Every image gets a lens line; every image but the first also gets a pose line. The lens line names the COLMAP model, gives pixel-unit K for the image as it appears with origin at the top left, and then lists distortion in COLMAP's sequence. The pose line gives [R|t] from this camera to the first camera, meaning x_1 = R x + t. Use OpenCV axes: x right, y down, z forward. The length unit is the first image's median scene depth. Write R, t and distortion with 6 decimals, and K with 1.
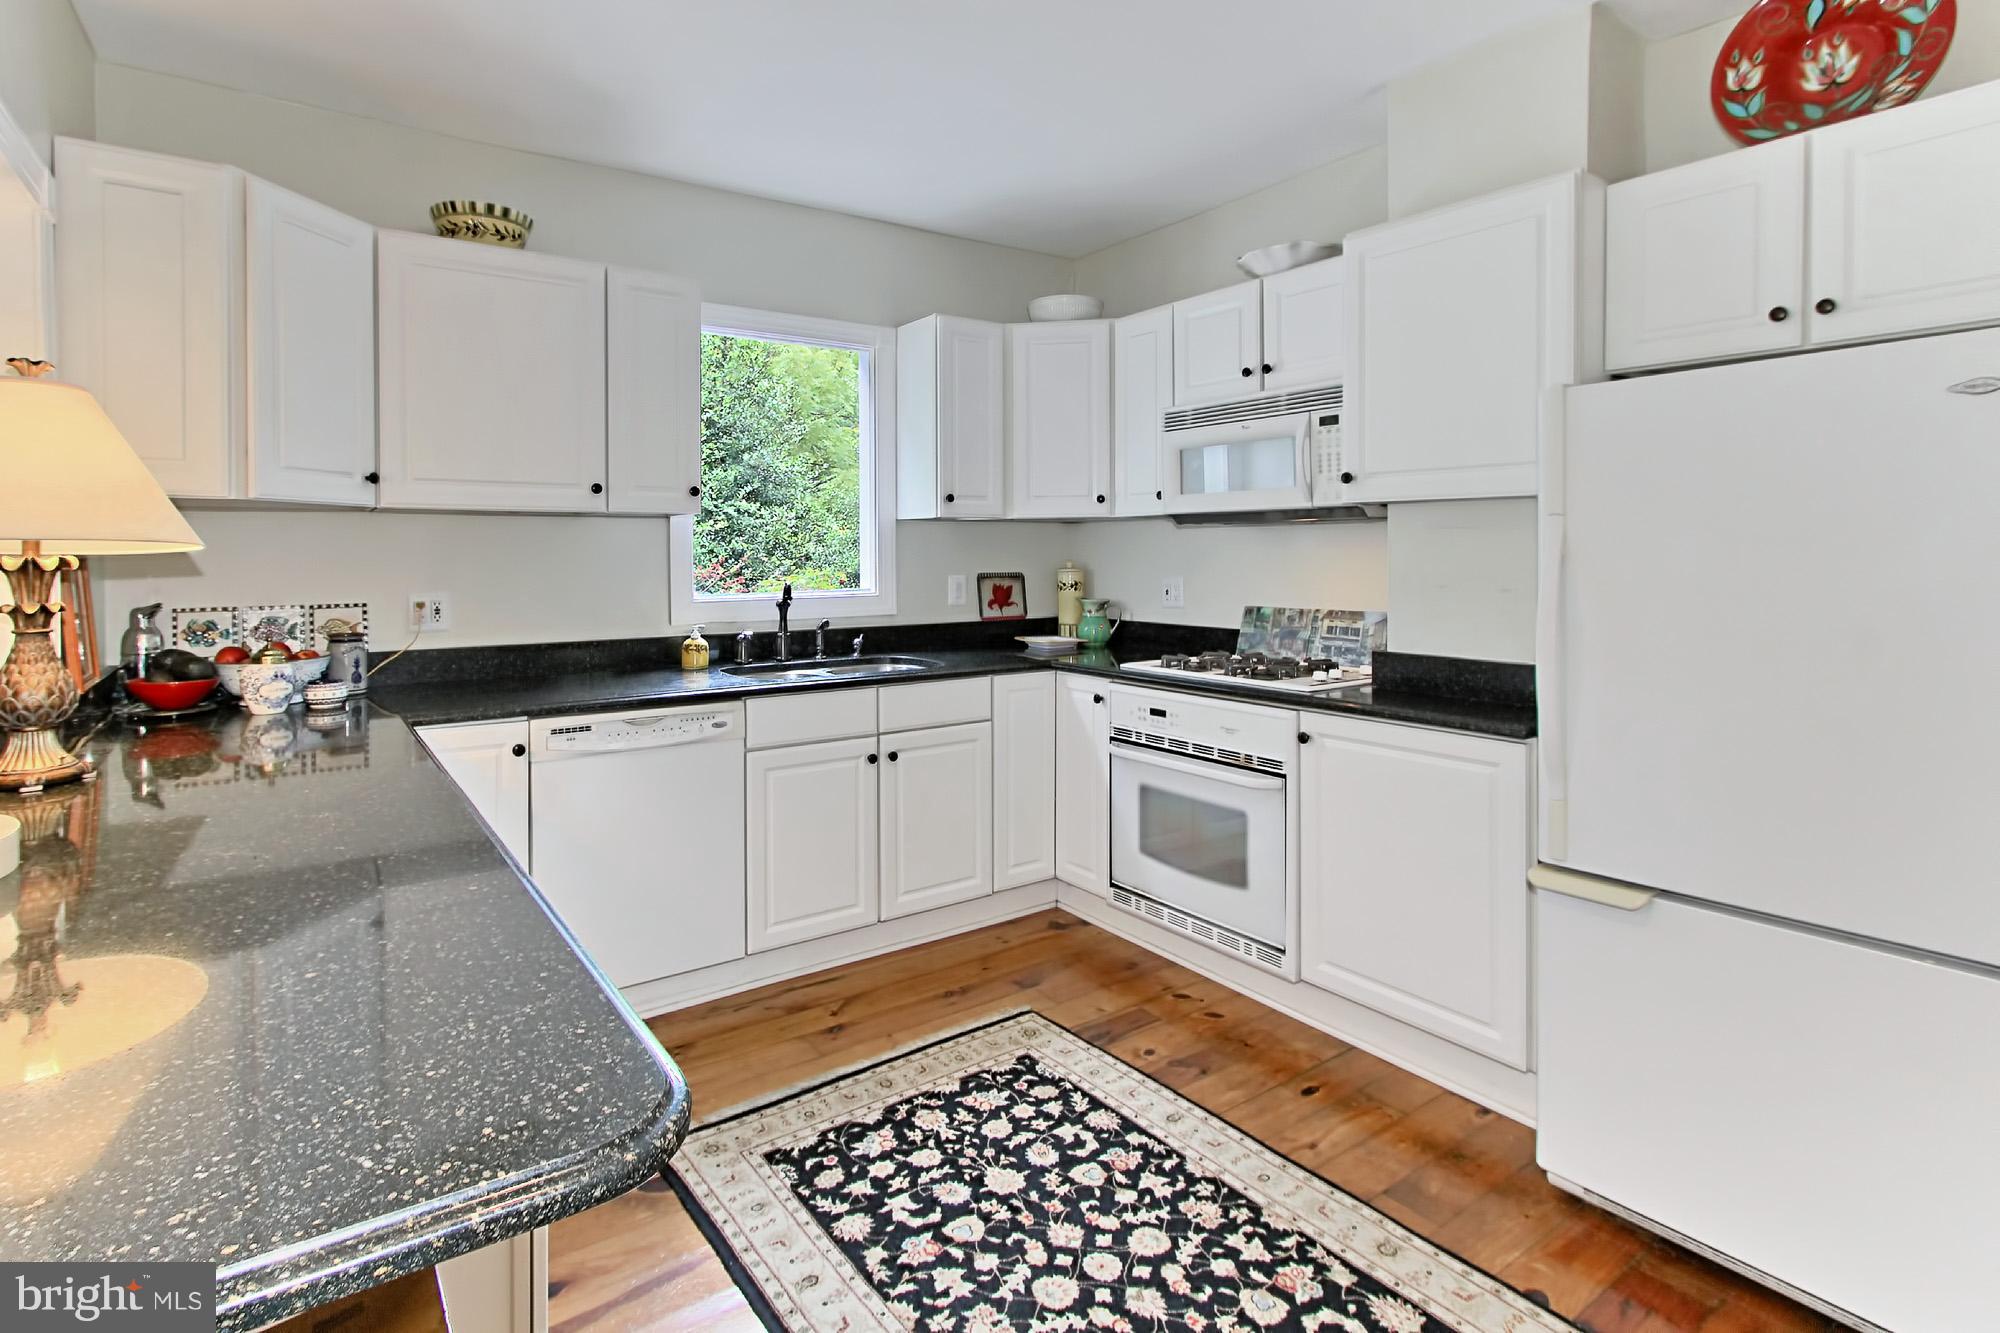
lens RADIAL K [[944.7, 0, 906.5], [0, 944.7, 554.4], [0, 0, 1]] dist [-0.011069, 0.001621]
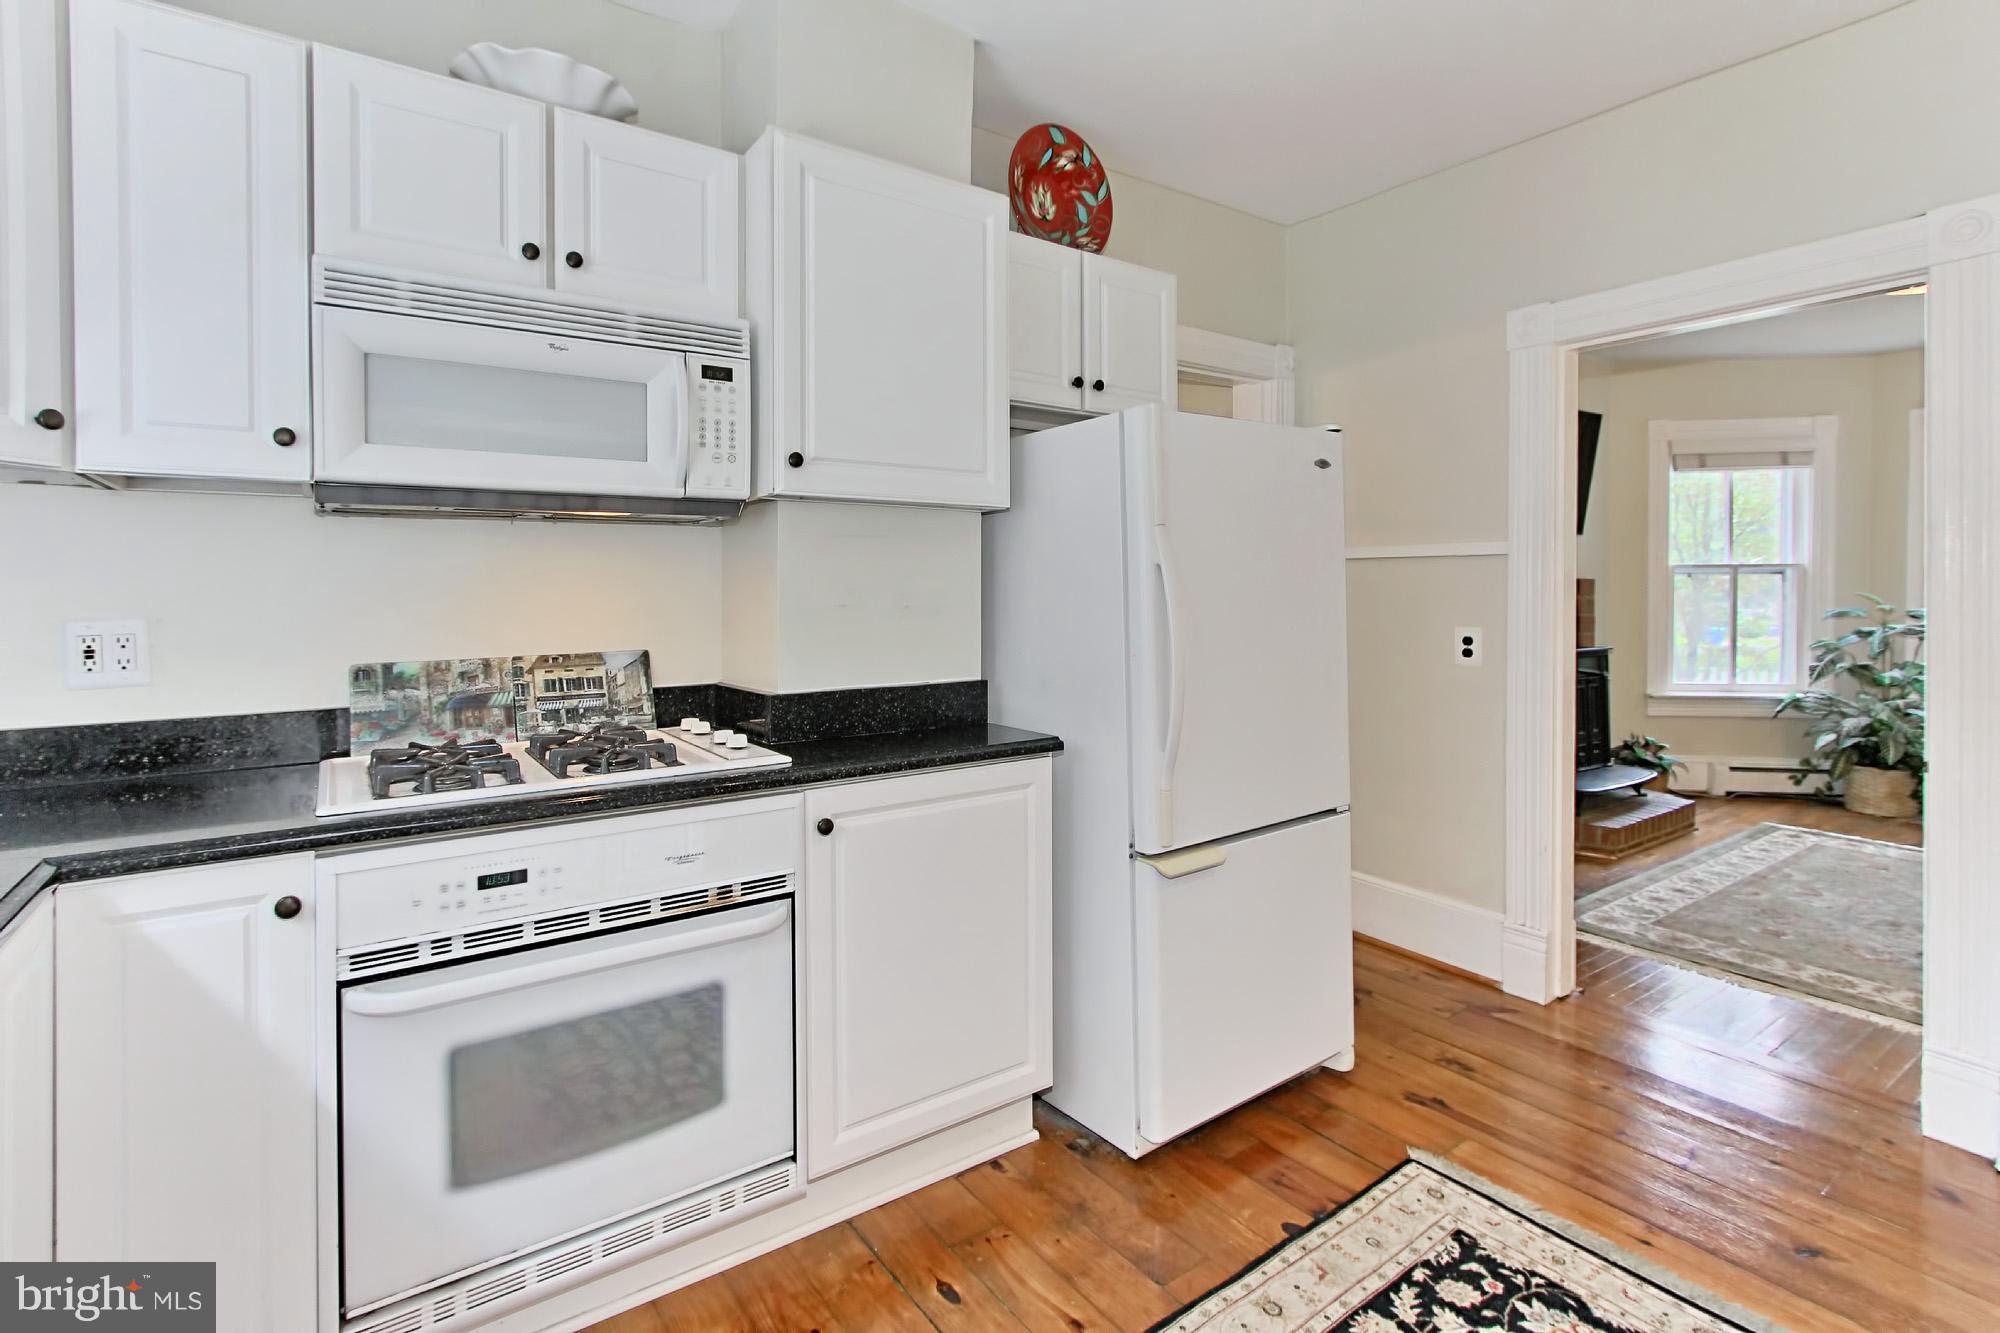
lens RADIAL K [[944.7, 0, 991.9], [0, 944.7, 591.8], [0, 0, 1]] dist [-0.011069, 0.001621]
pose [[-0.033188, 0.004136, 0.999441, -0.247188], [0.013102, 0.999907, -0.003703, 0.023794], [-0.999363, 0.012972, -0.033239, 0.801788]]
